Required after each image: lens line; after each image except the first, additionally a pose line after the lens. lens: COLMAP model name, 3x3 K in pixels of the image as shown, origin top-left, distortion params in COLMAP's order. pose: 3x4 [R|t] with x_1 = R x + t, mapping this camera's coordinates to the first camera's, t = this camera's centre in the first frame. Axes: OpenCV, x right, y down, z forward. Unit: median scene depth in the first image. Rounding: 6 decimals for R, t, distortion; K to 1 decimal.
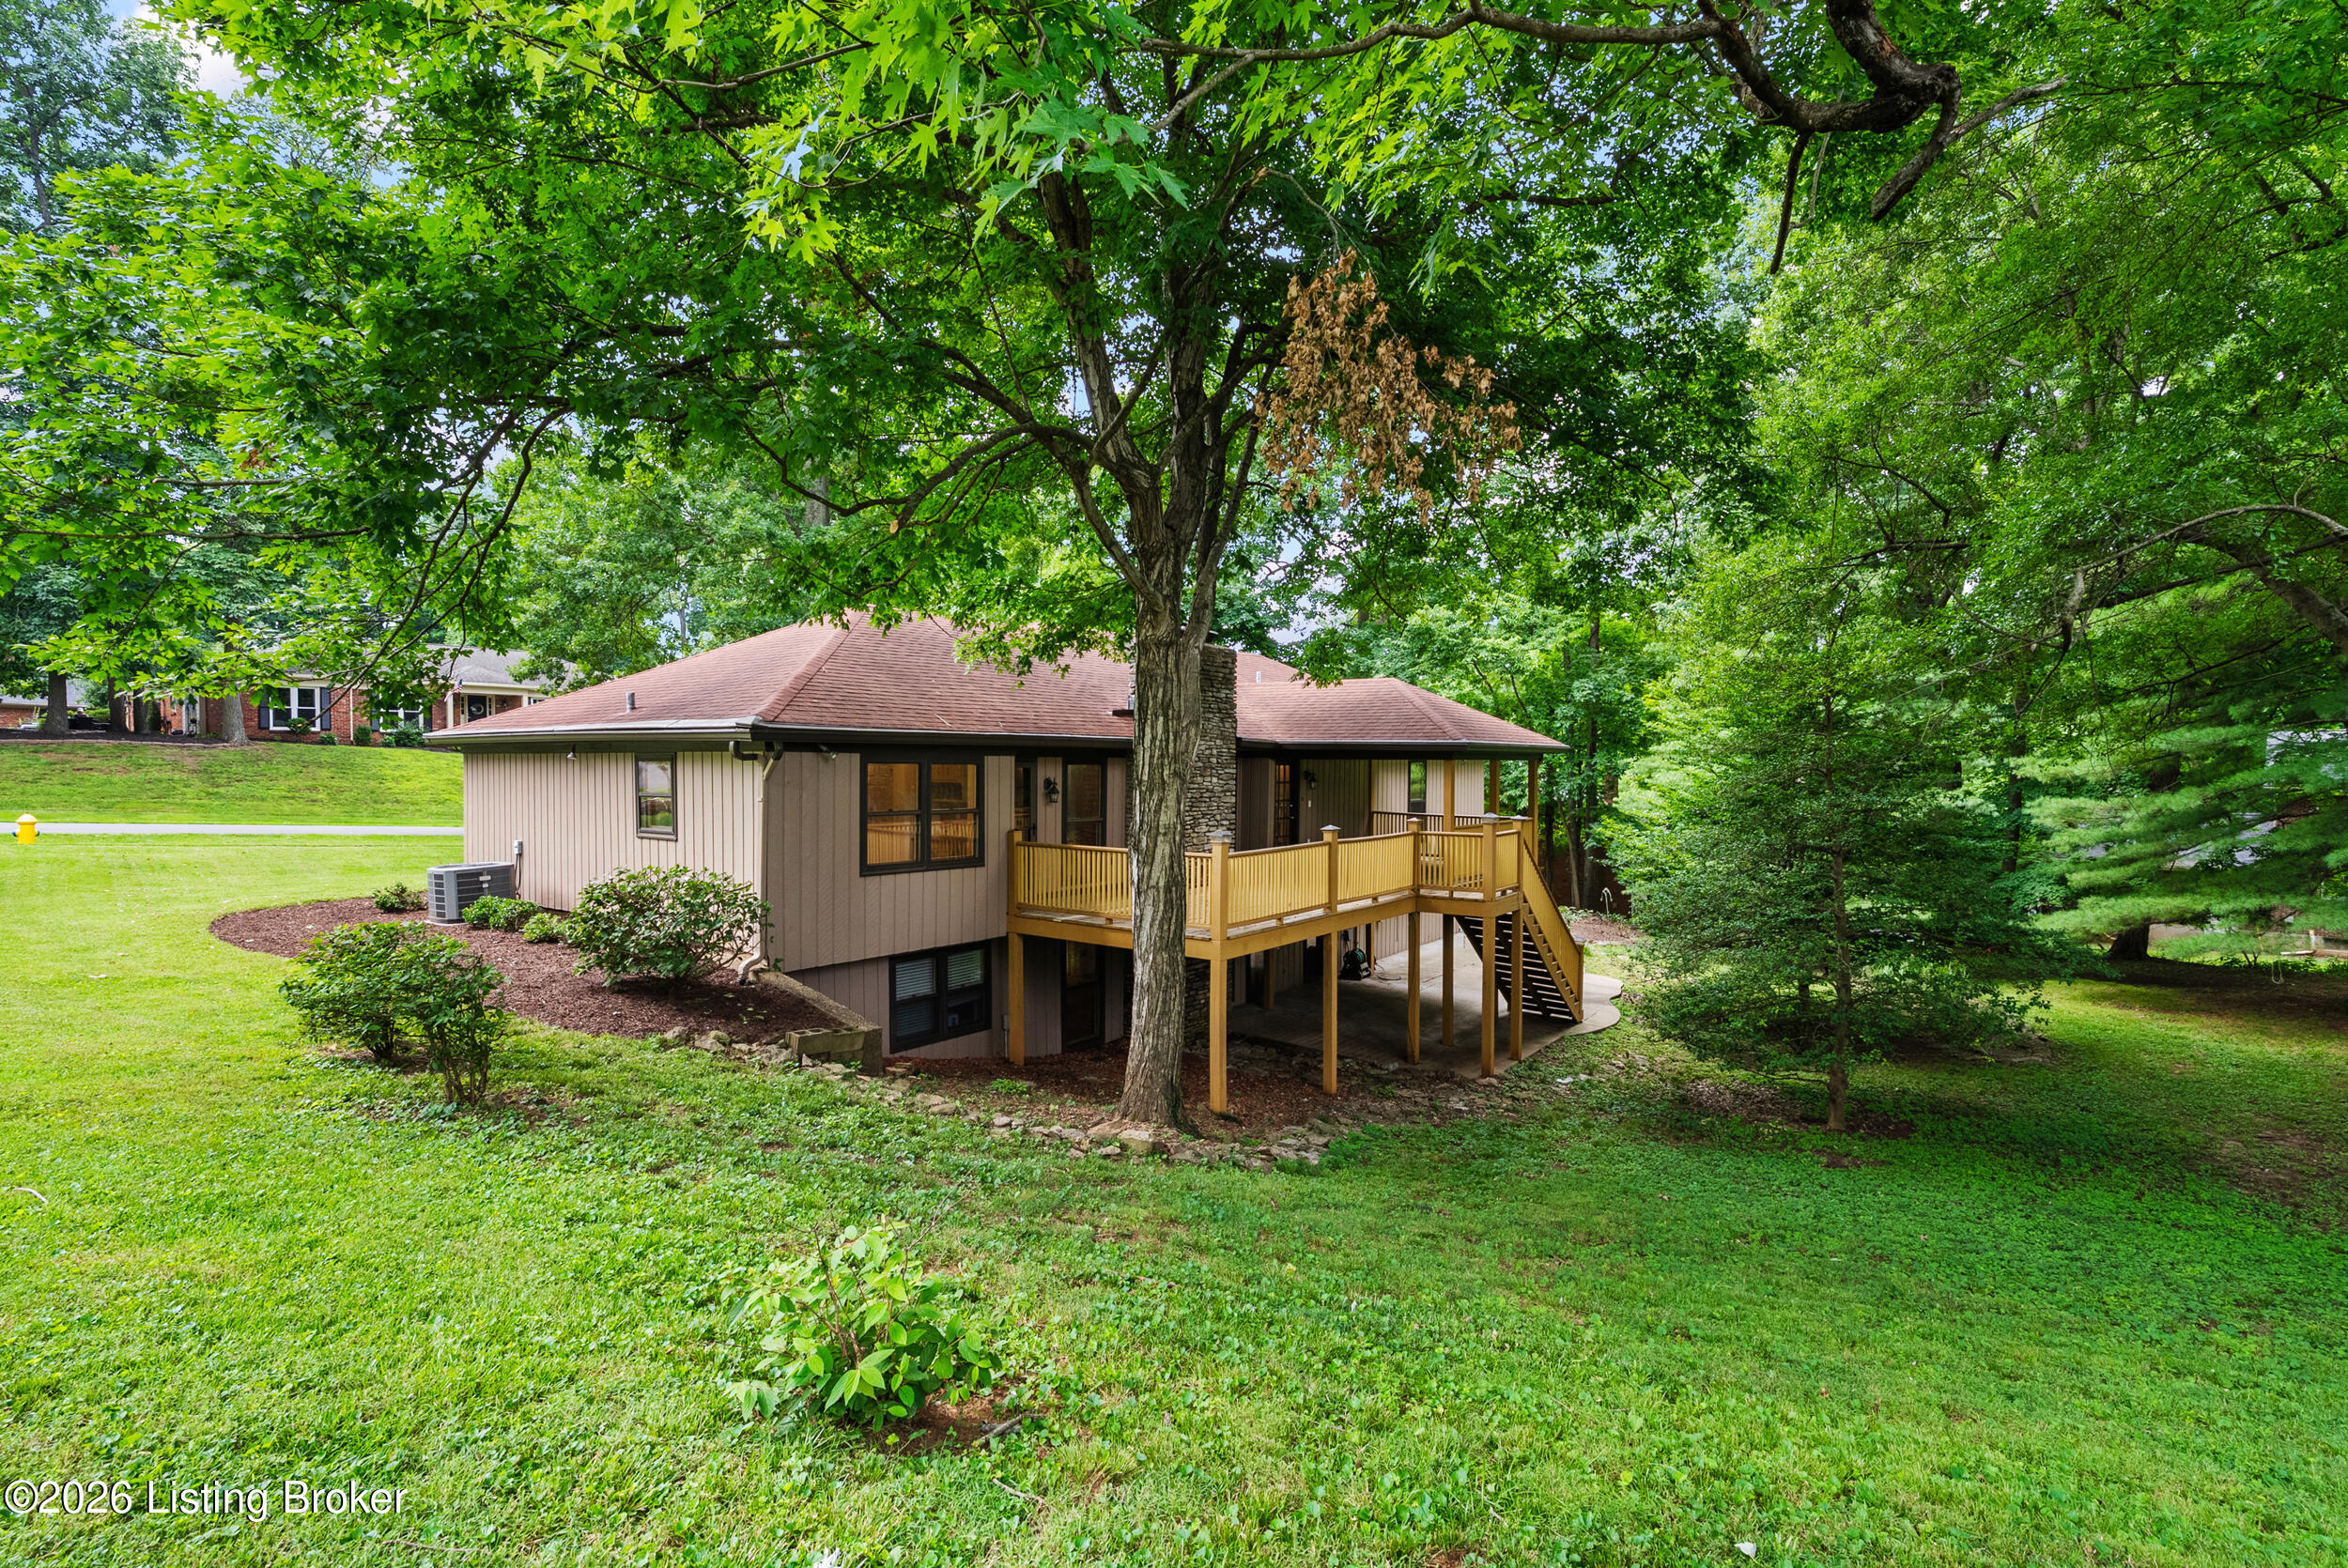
lens RADIAL K [[1078.6, 0, 1166.7], [0, 1078.6, 776.5], [0, 0, 1]] dist [0.002306, 0.000919]
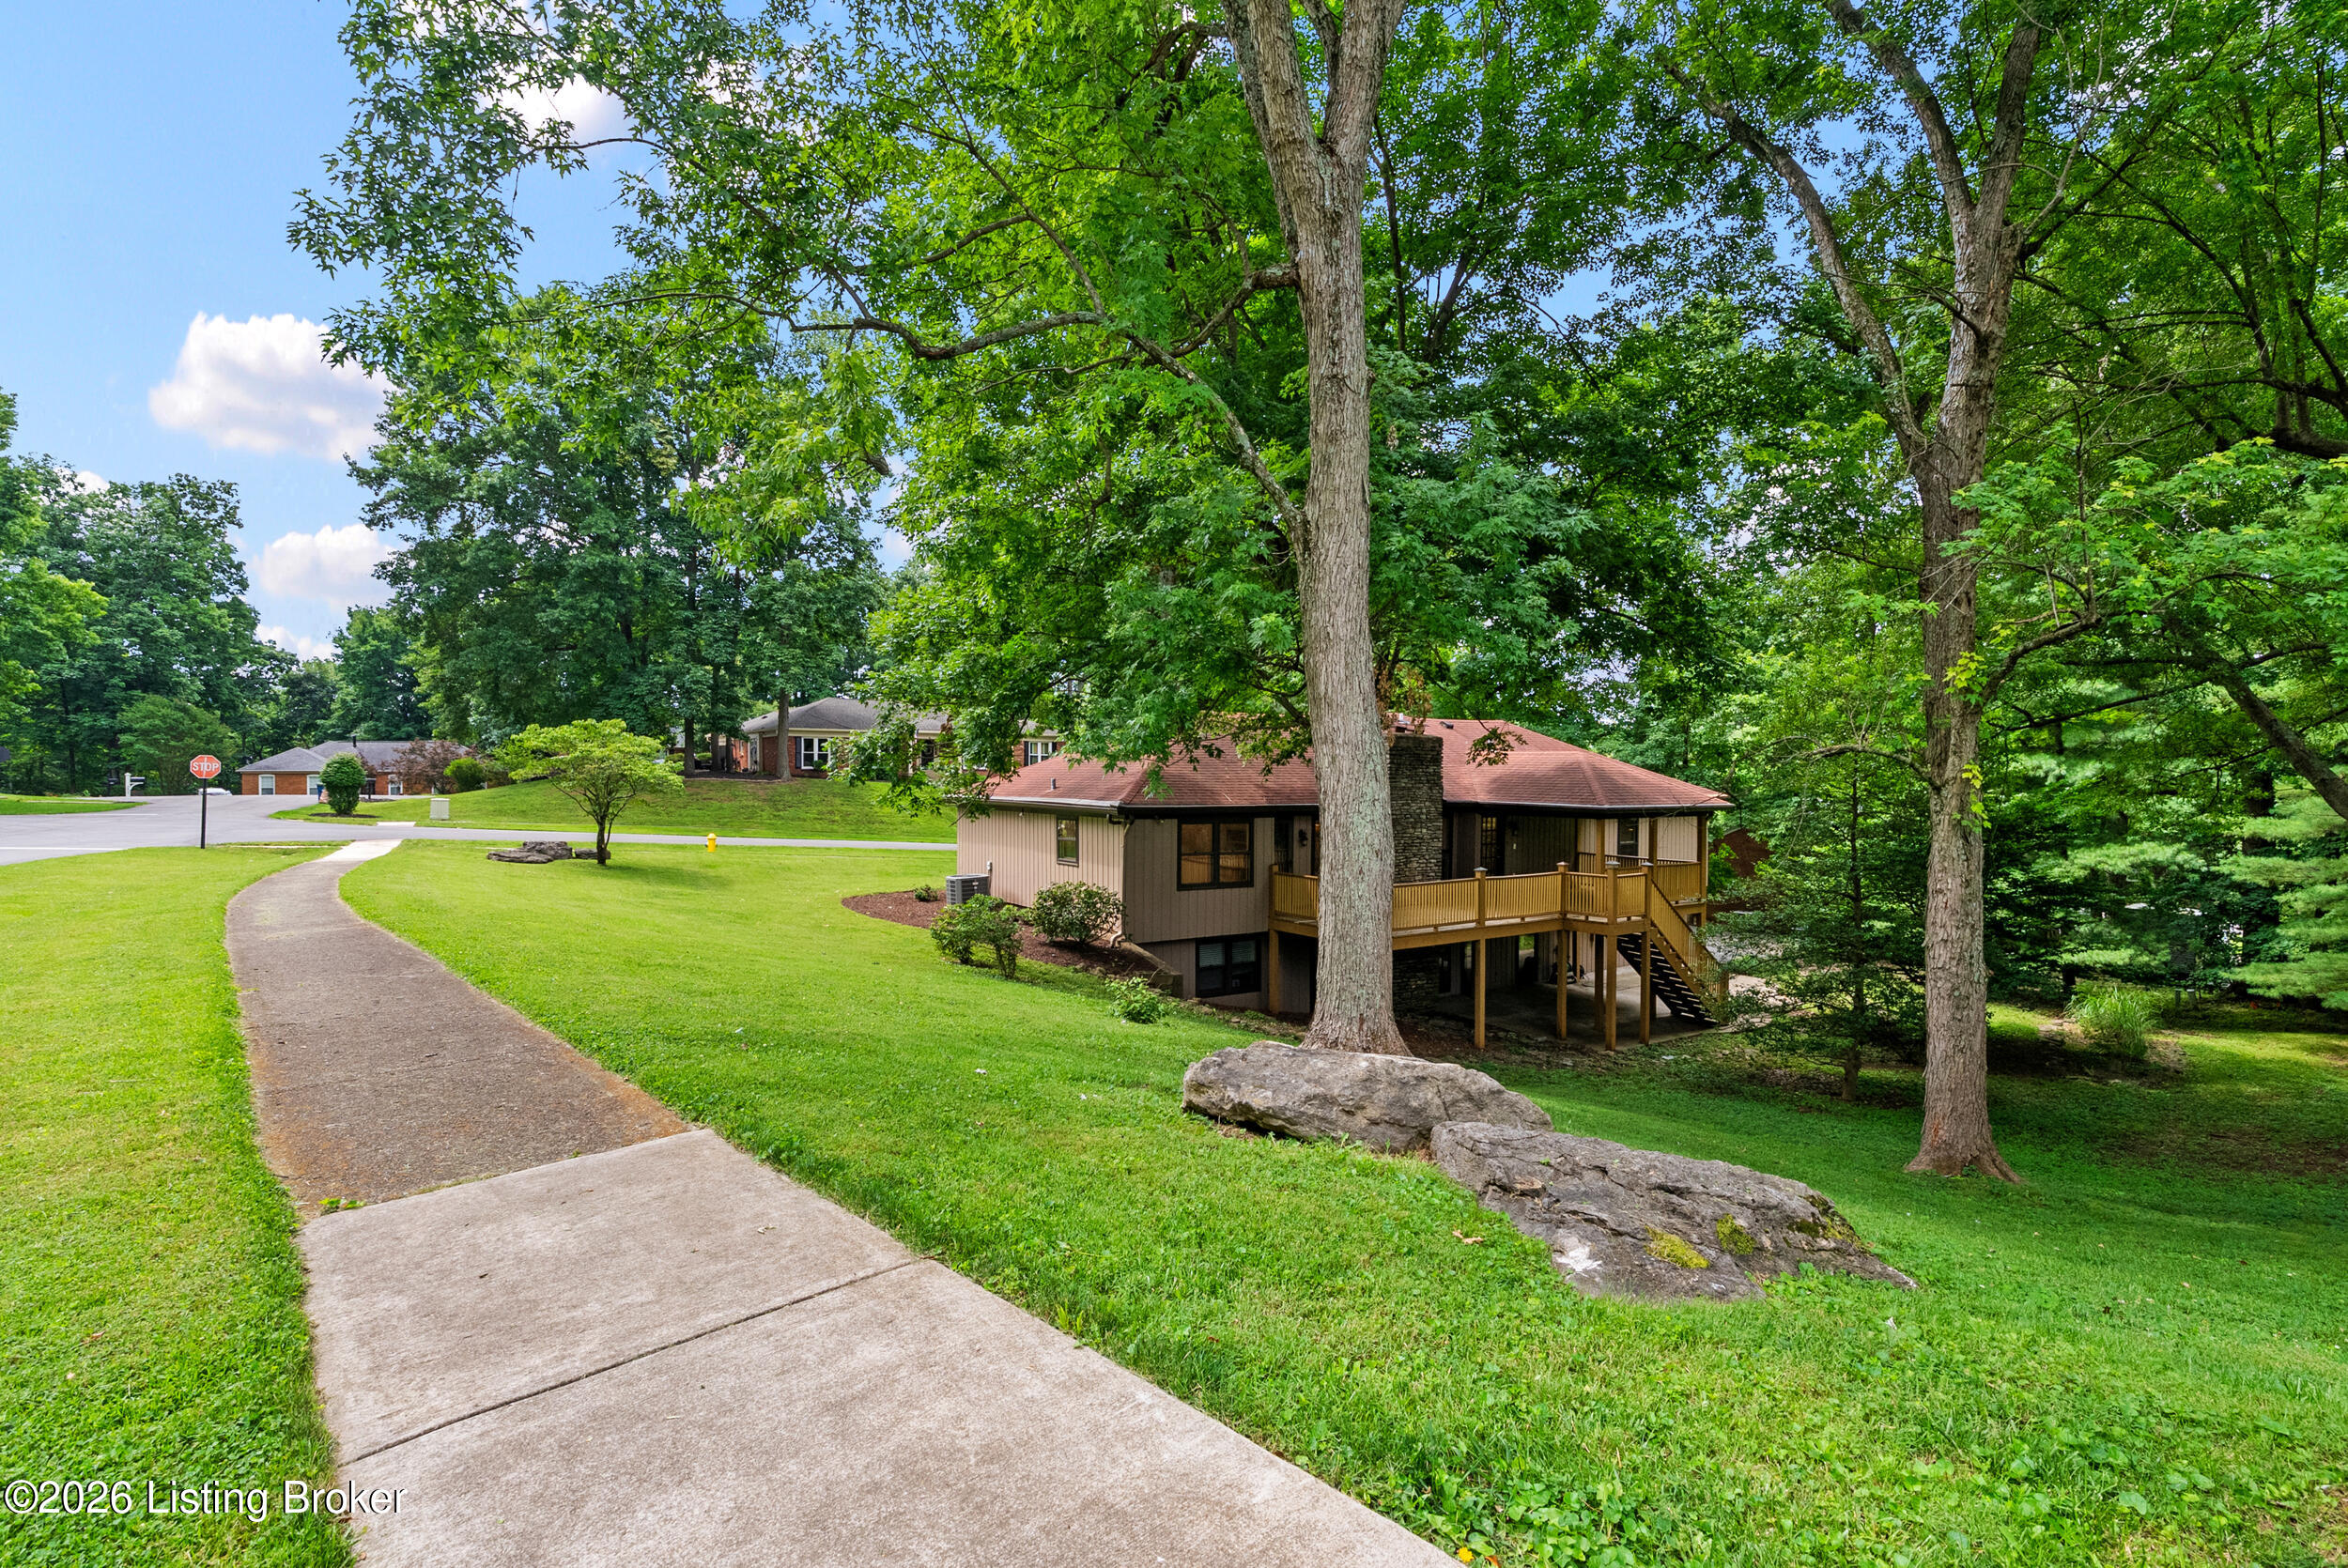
lens RADIAL K [[1078.6, 0, 1173.7], [0, 1078.6, 784.9], [0, 0, 1]] dist [0.002306, 0.000919]
pose [[0.949000, 0.005415, -0.315229, 0.219911], [-0.007402, 0.999960, -0.005106, -0.058476], [0.315189, 0.007178, 0.949002, -0.551859]]
